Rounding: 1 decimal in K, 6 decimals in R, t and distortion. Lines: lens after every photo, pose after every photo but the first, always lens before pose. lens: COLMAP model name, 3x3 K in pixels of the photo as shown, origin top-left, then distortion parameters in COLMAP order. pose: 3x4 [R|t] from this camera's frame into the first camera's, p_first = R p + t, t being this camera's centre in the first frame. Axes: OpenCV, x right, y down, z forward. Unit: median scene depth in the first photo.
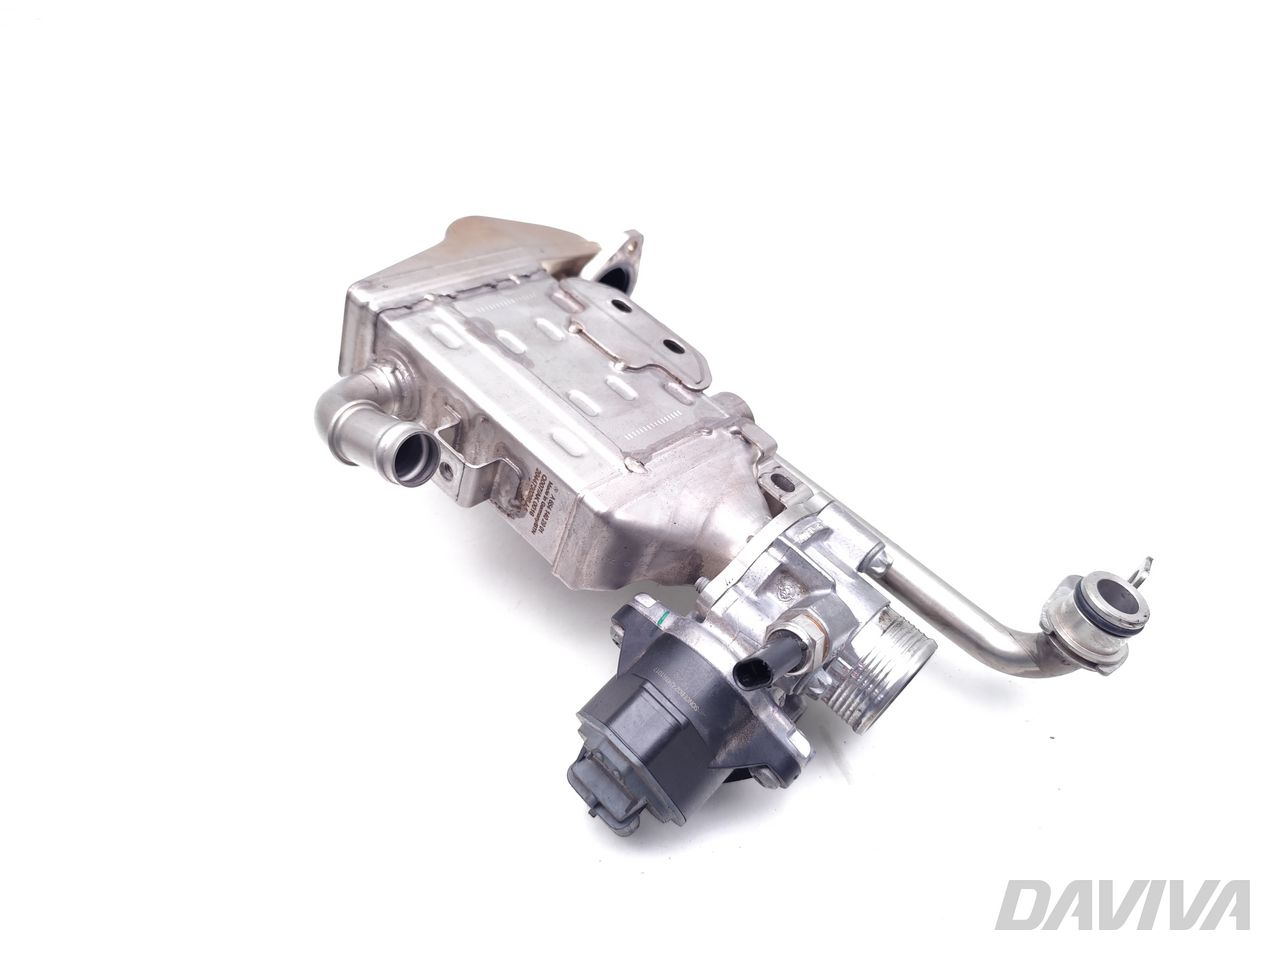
lens RADIAL K [[853.7, 0, 639.6], [0, 853.7, 477.1], [0, 0, 1]] dist [0.002170, 0.000085]
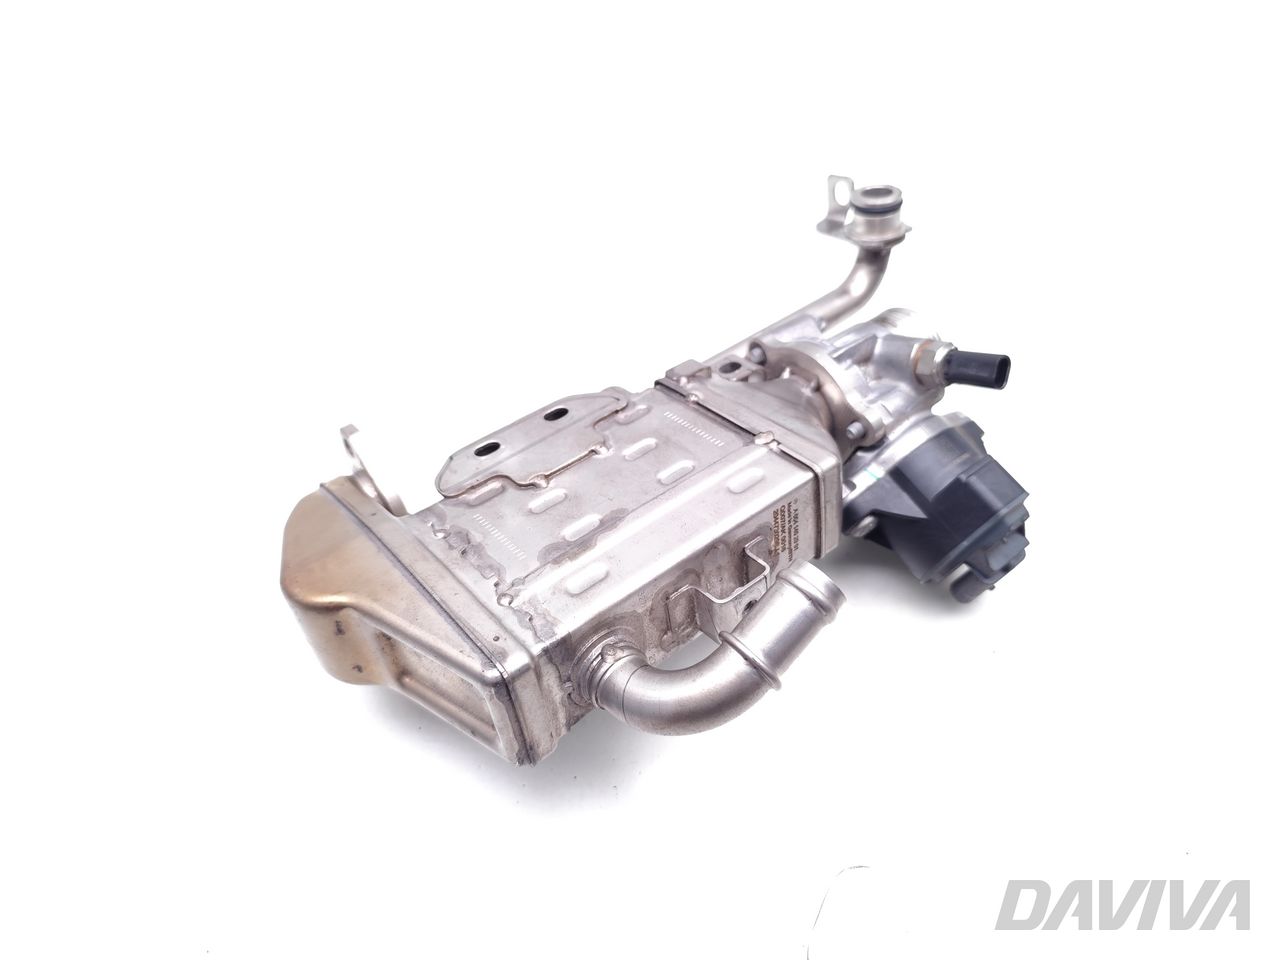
lens RADIAL K [[853.7, 0, 639.5], [0, 853.7, 483.0], [0, 0, 1]] dist [0.002170, 0.000085]
pose [[0.150638, -0.832198, 0.533624, -0.566148], [0.796095, 0.422148, 0.433617, -0.506317], [-0.586124, 0.359496, 0.726100, 0.328169]]
